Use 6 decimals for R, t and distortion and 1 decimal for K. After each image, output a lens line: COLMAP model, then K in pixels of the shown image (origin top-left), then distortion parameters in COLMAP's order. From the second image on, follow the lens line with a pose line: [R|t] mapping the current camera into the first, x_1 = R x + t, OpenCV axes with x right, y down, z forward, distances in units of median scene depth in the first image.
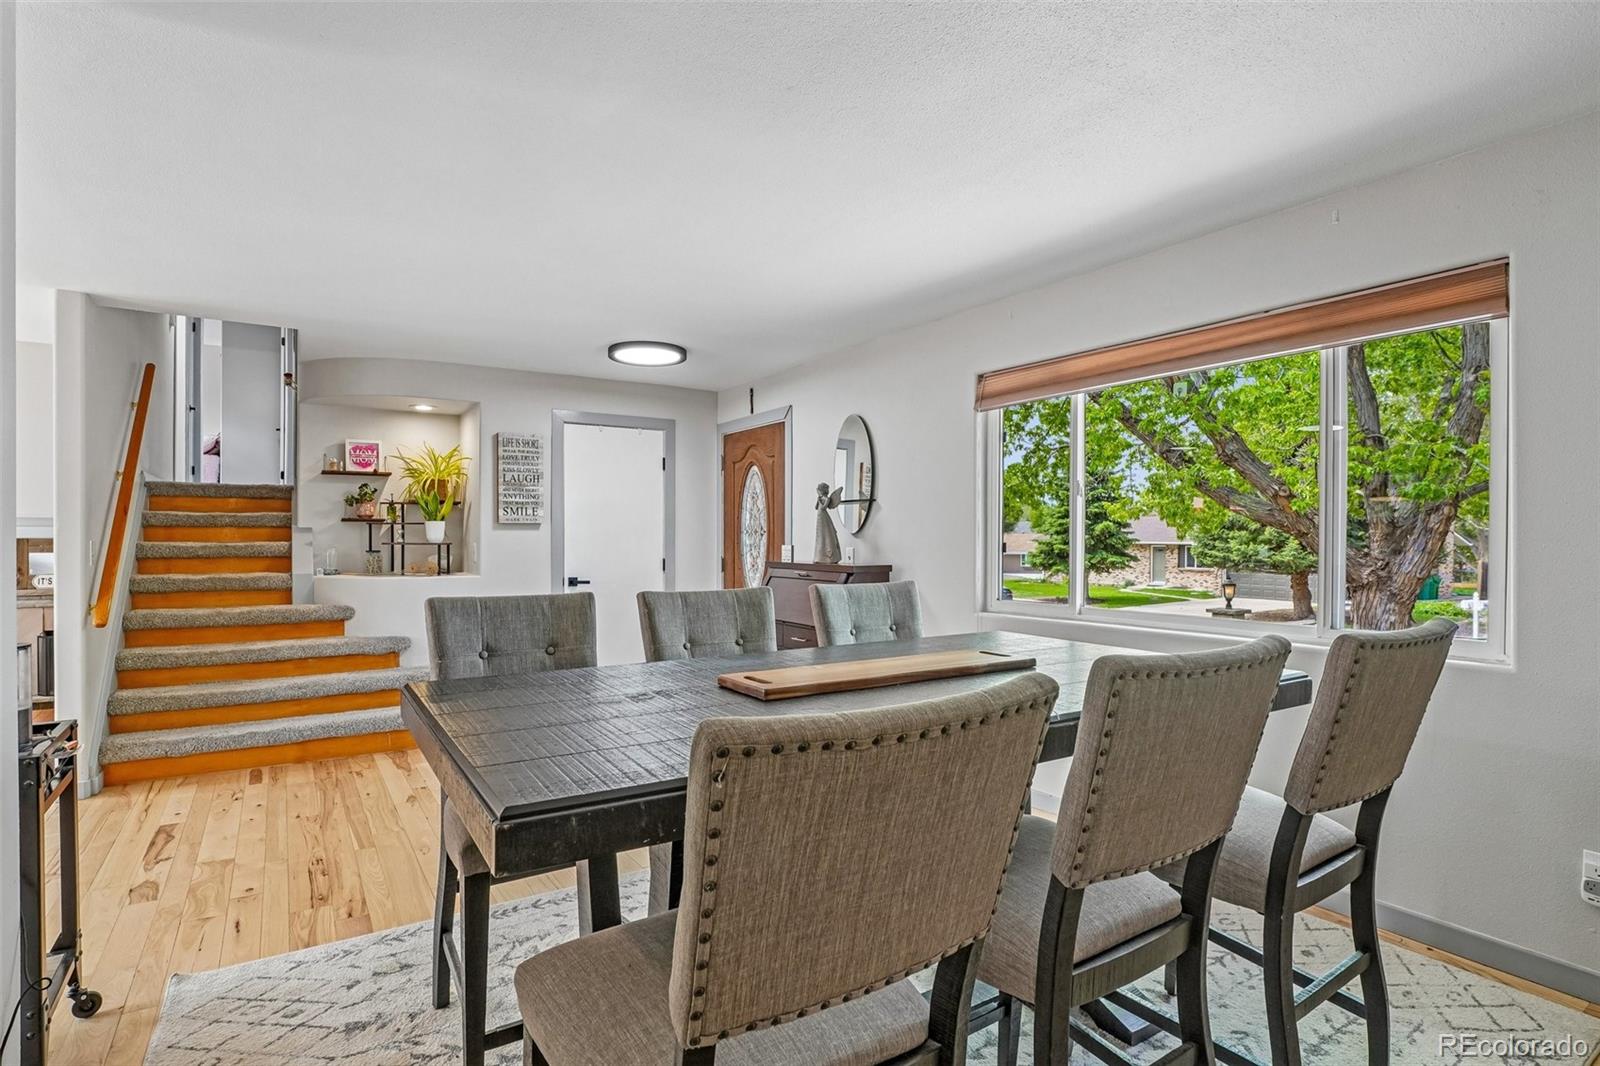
lens RADIAL K [[808.1, 0, 777.9], [0, 808.1, 547.1], [0, 0, 1]] dist [-0.027317, -0.000024]
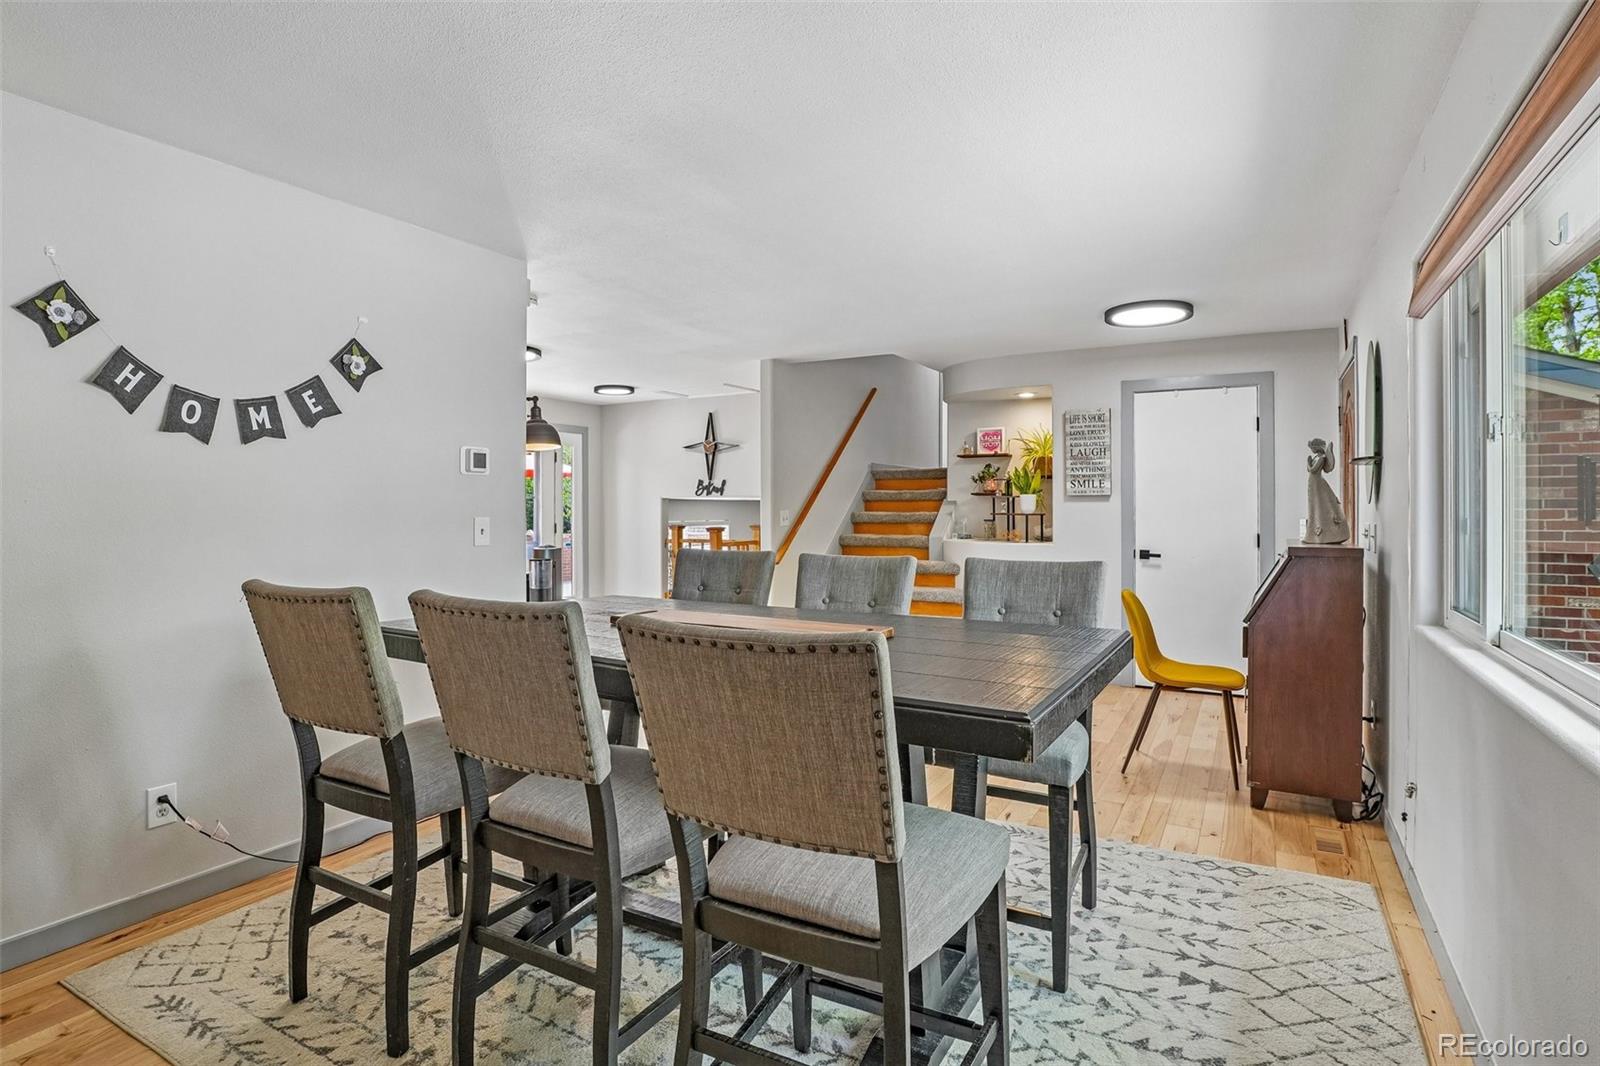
lens RADIAL K [[813.1, 0, 805.8], [0, 813.1, 531.8], [0, 0, 1]] dist [-0.045462, 0.019775]
pose [[0.474191, 0.026076, -0.880036, 0.438372], [-0.009557, 0.999655, 0.024471, -0.004694], [0.880370, -0.003194, 0.474277, 0.185694]]
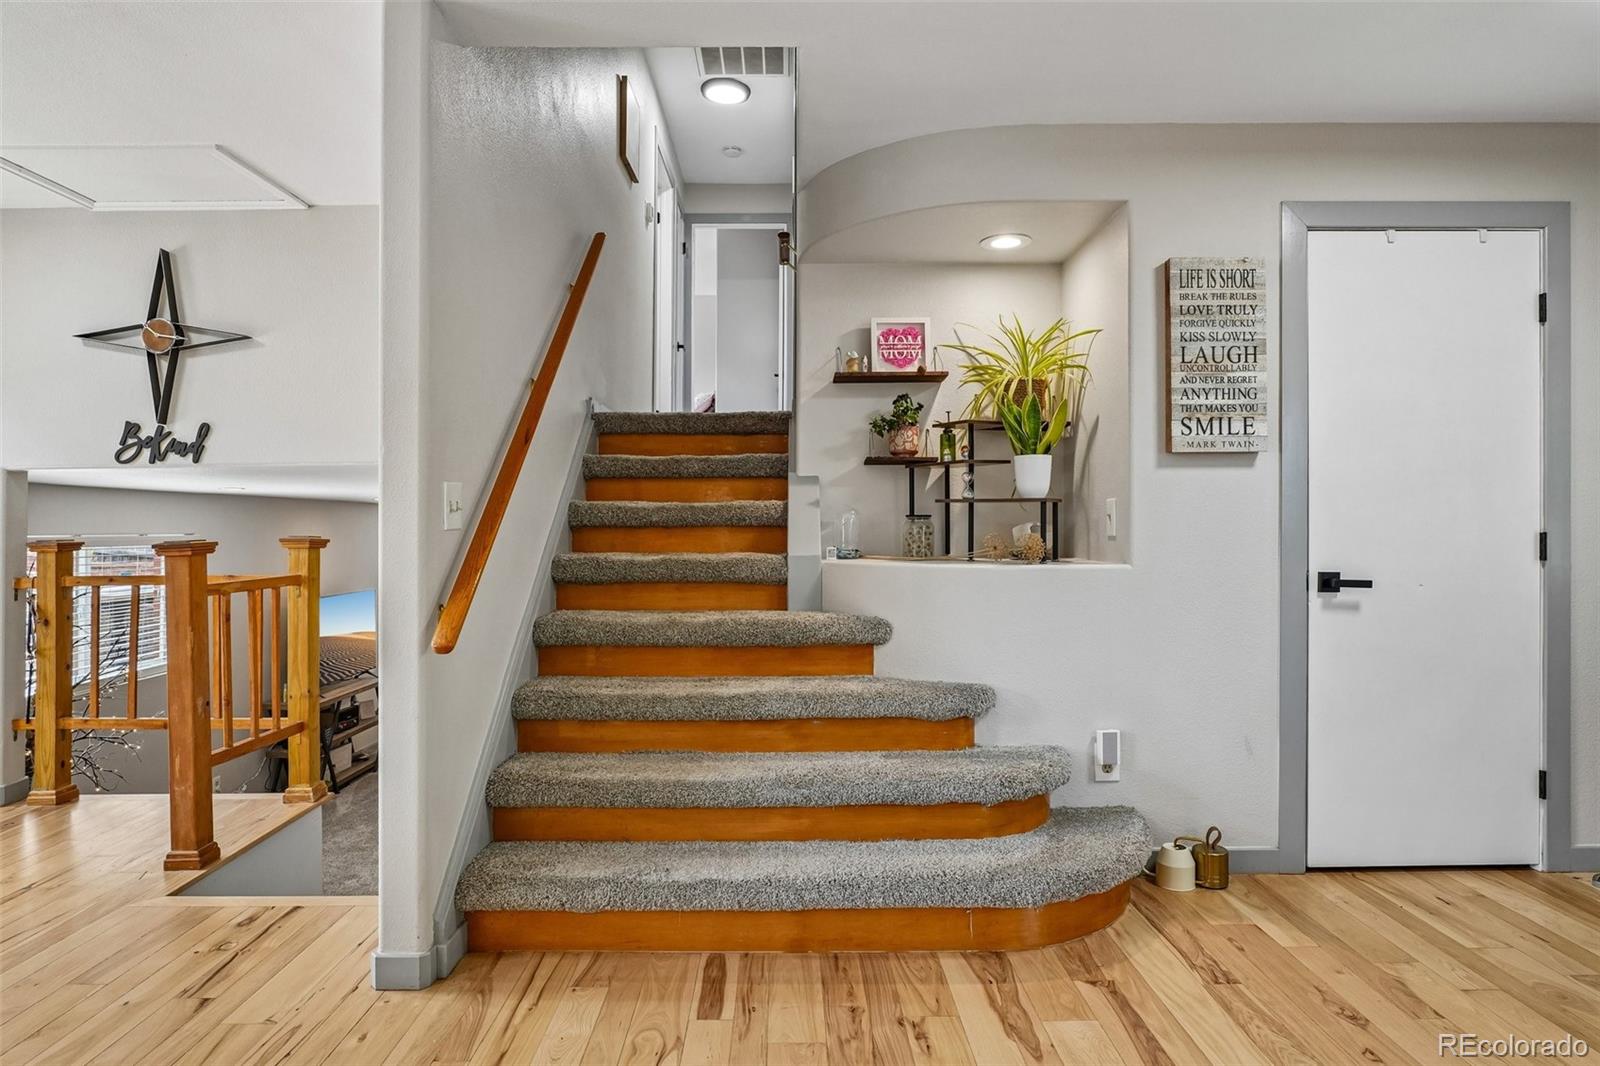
lens RADIAL K [[905.6, 0, 777.6], [0, 905.6, 518.1], [0, 0, 1]] dist [-0.016721, 0.001113]
pose [[0.844565, -0.009411, -0.535370, -0.260910], [-0.001809, 0.999790, -0.020428, 0.019463], [0.535449, 0.018222, 0.844371, 0.439207]]
